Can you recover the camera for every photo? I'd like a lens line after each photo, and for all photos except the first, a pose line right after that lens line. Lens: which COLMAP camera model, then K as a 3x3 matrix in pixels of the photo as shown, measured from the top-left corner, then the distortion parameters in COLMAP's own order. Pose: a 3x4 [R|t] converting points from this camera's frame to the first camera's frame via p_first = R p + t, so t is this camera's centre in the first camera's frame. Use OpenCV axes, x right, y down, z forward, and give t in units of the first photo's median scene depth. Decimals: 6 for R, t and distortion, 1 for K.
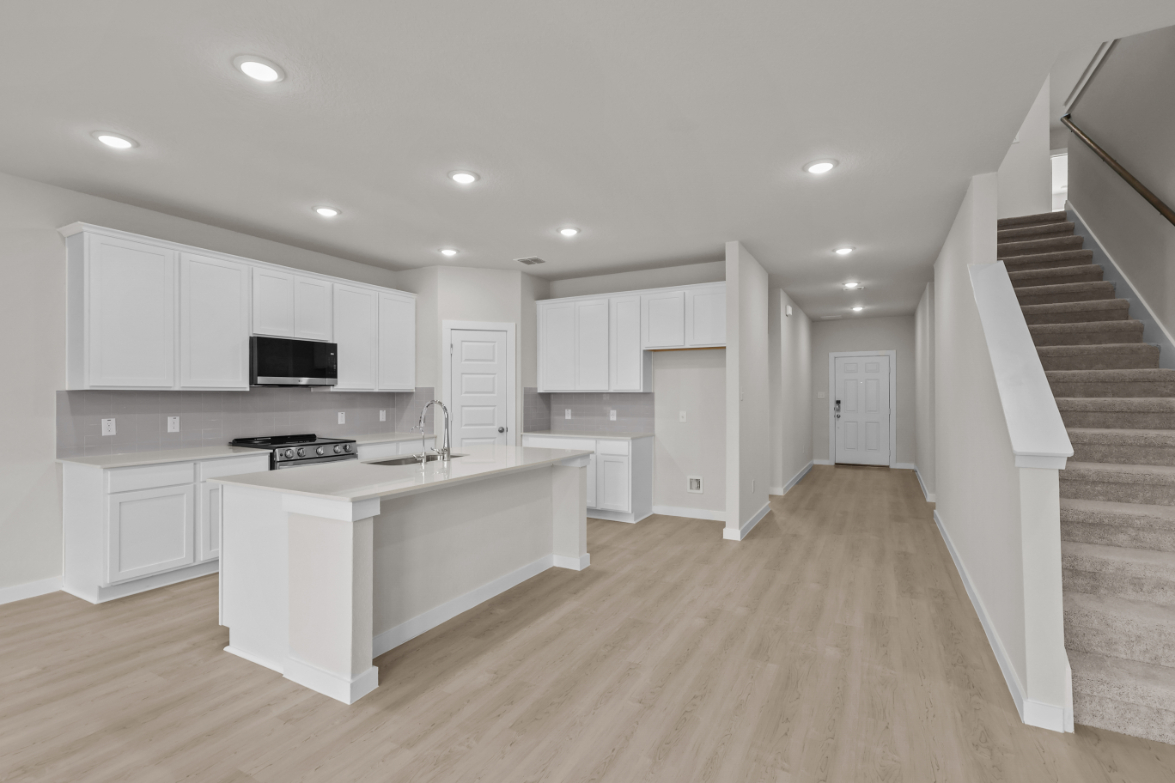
lens RADIAL K [[541.6, 0, 585.1], [0, 541.6, 393.1], [0, 0, 1]] dist [0.000536, 0.000374]
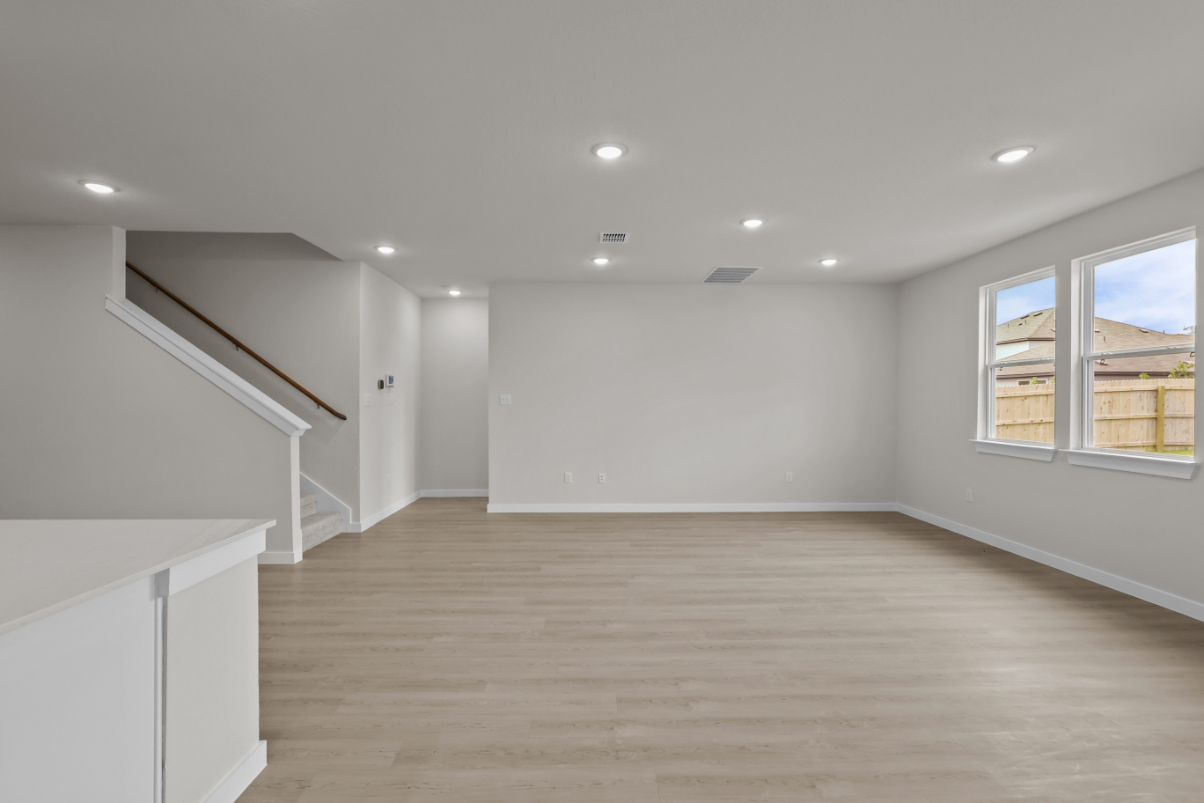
lens RADIAL K [[558.9, 0, 597.4], [0, 558.9, 400.4], [0, 0, 1]] dist [-0.003790, 0.001003]
pose [[-0.495434, -0.001149, 0.868645, -0.788613], [-0.002956, 0.999996, -0.000363, 0.001384], [-0.868641, -0.002748, -0.495435, 0.534034]]
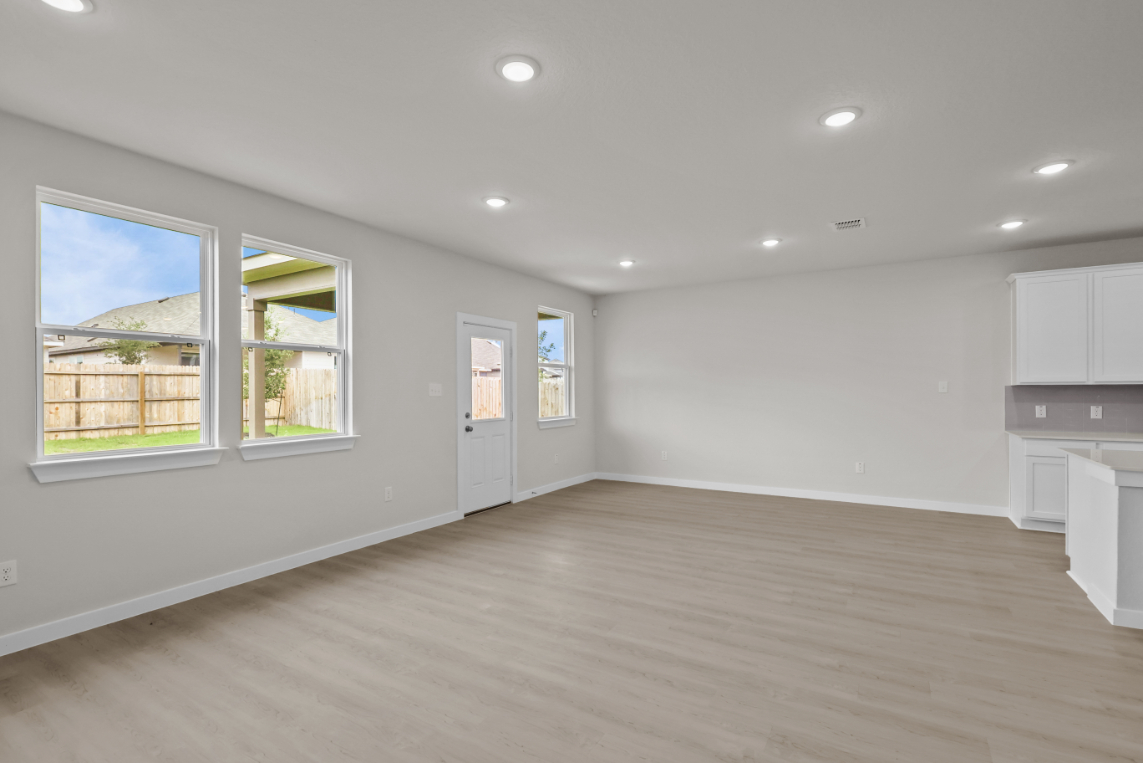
lens RADIAL K [[533.5, 0, 571.9], [0, 533.5, 393.2], [0, 0, 1]] dist [0.000099, -0.000101]
pose [[-0.037927, 0.005037, -0.999268, 0.484552], [0.005162, 0.999975, 0.004844, 0.002792], [0.999267, -0.004974, -0.037952, -0.135067]]
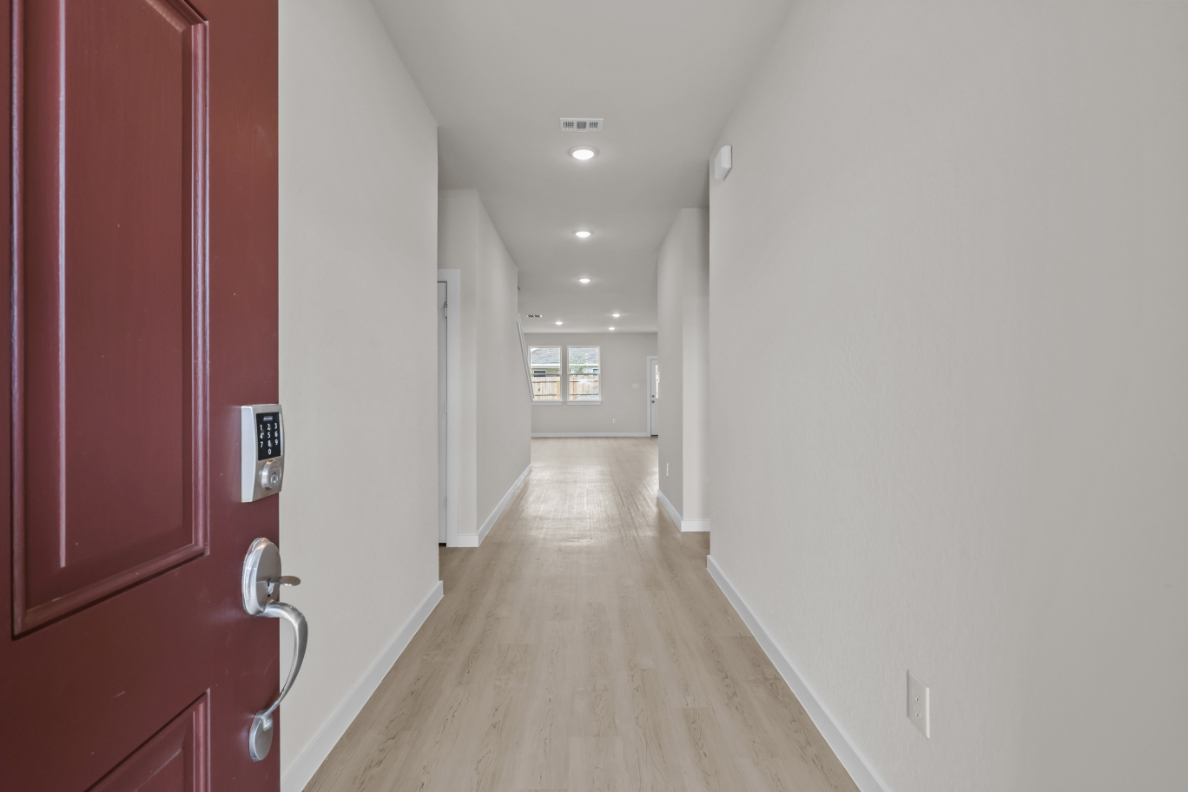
lens RADIAL K [[547.6, 0, 591.6], [0, 547.6, 397.6], [0, 0, 1]] dist [0.000536, 0.000374]
pose [[-0.869021, 0.004769, -0.494753, 1.180695], [0.001509, 0.999974, 0.006988, 0.046223], [0.494773, 0.005326, -0.869006, 2.288617]]
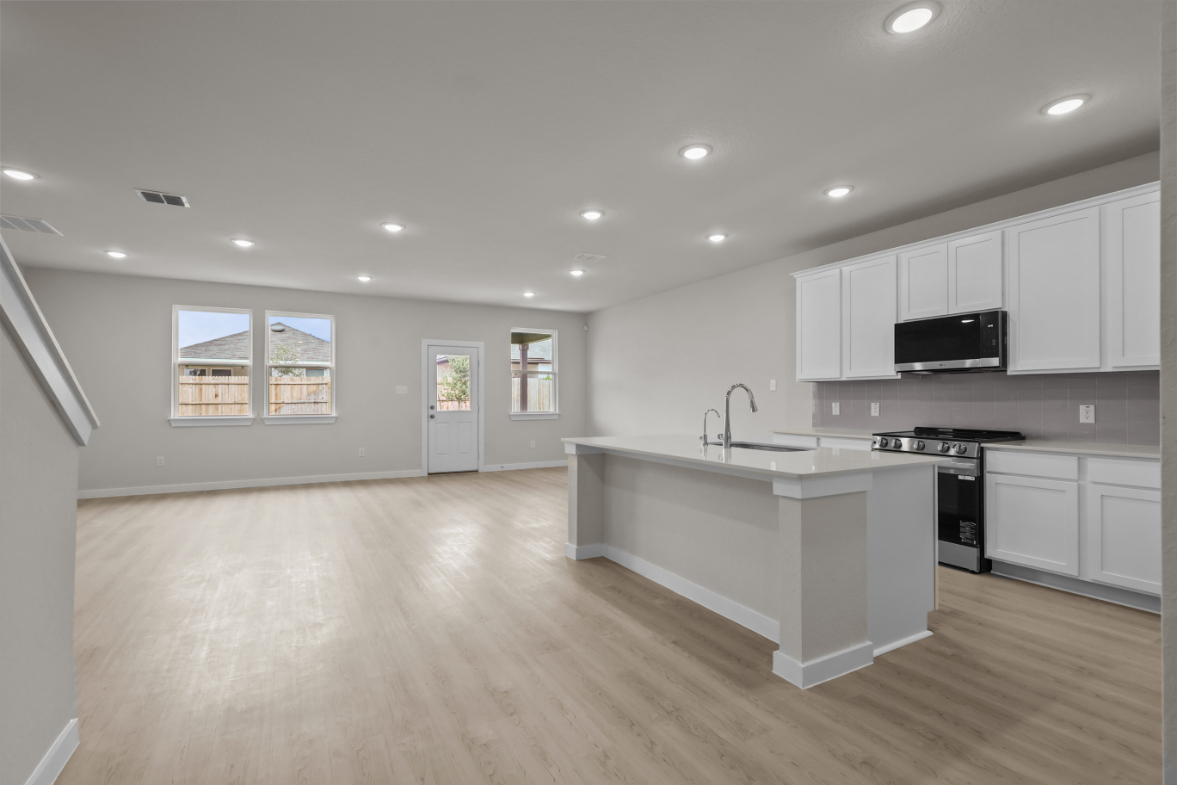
lens RADIAL K [[542.5, 0, 586.1], [0, 542.5, 394.1], [0, 0, 1]] dist [0.000536, 0.000374]
pose [[-0.535868, -0.006661, -0.844275, 0.562896], [0.002861, 0.999949, -0.009705, 0.034457], [0.844297, -0.007616, -0.535822, 1.094019]]
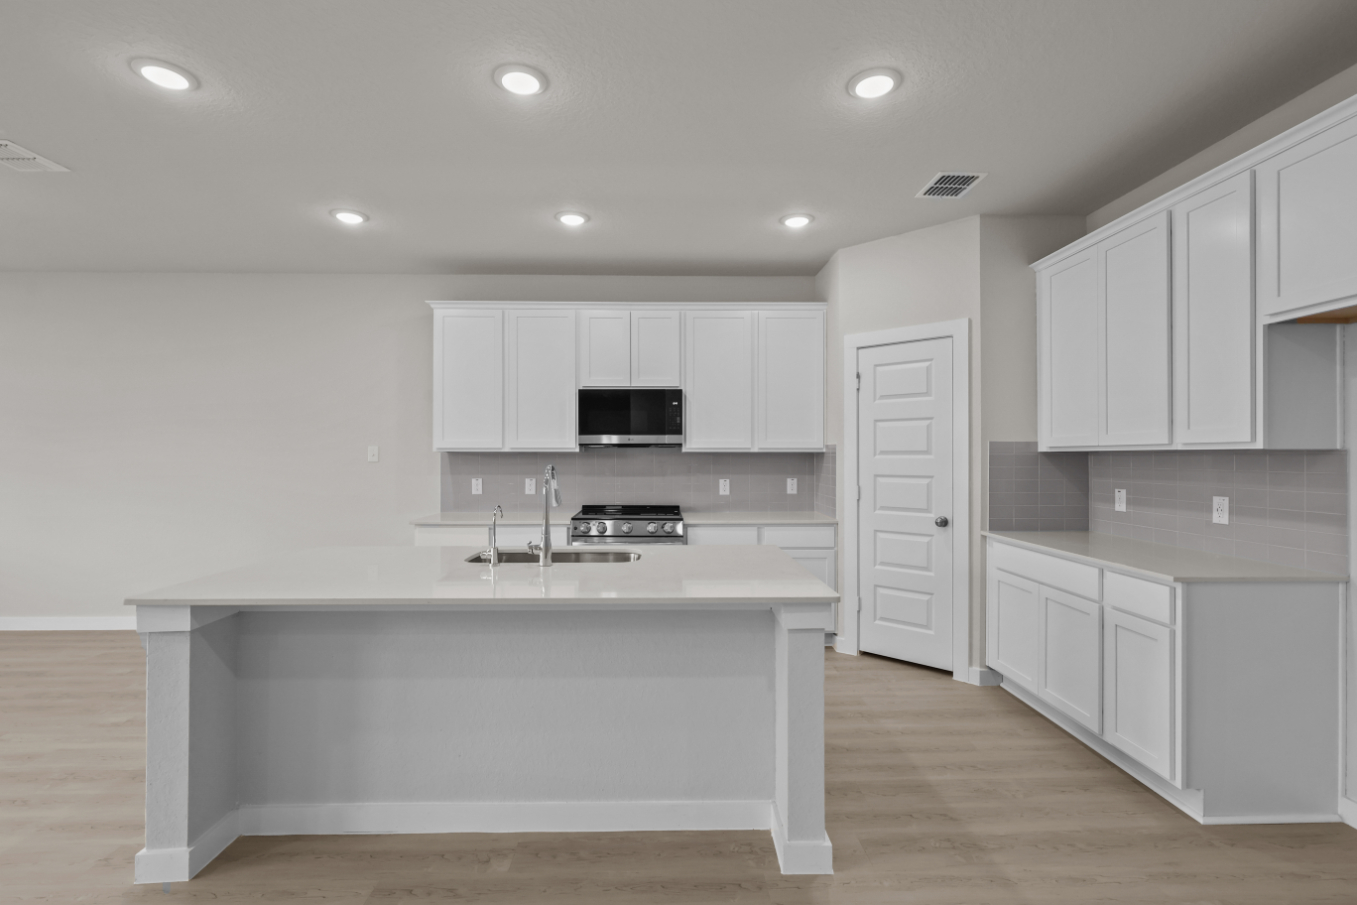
lens RADIAL K [[625.5, 0, 675.7], [0, 625.5, 454.3], [0, 0, 1]] dist [0.000536, 0.000374]
pose [[0.502226, -0.002365, -0.864733, 0.354242], [0.001707, 0.999997, -0.001743, 0.002269], [0.864734, -0.000601, 0.502229, 0.653748]]
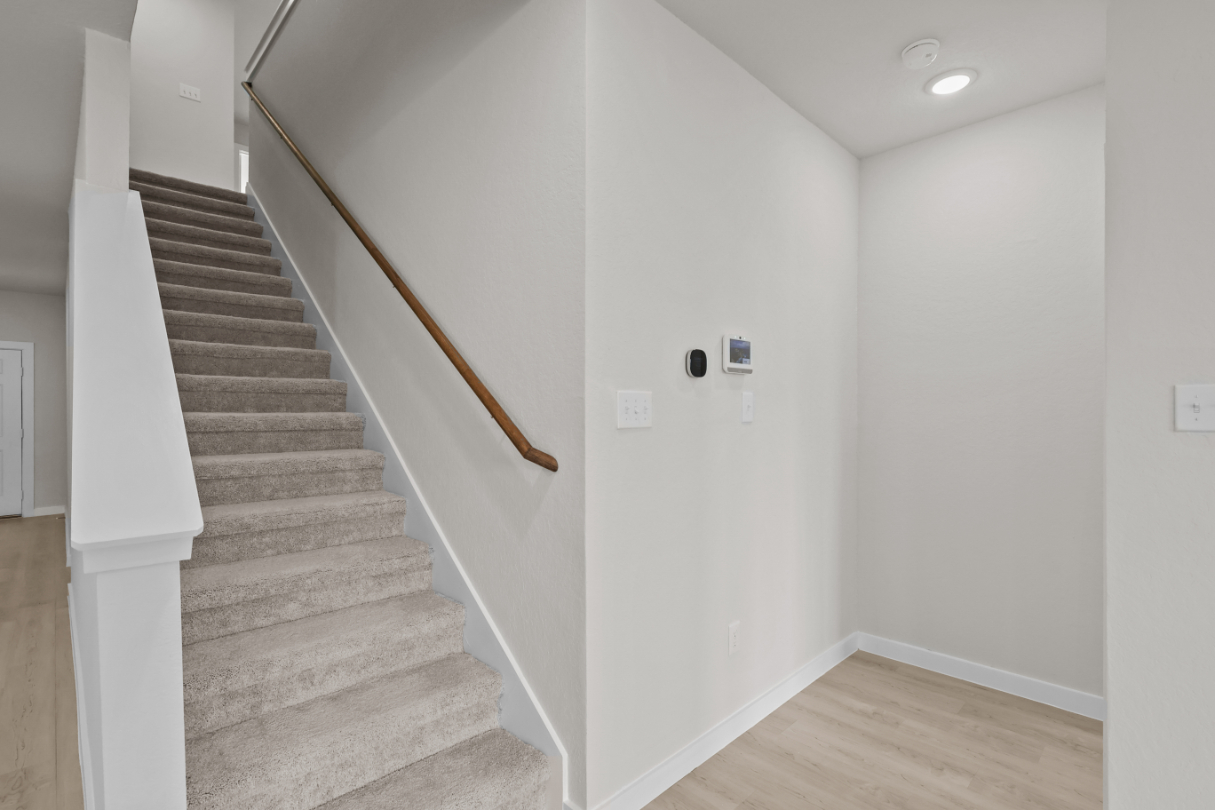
lens RADIAL K [[566.5, 0, 607.5], [0, 566.5, 405.0], [0, 0, 1]] dist [-0.003482, 0.000343]
pose [[0.292904, 0.002878, 0.956138, 0.244058], [-0.001519, 0.999996, -0.002545, -0.001100], [-0.956141, -0.000707, 0.292907, 0.234630]]
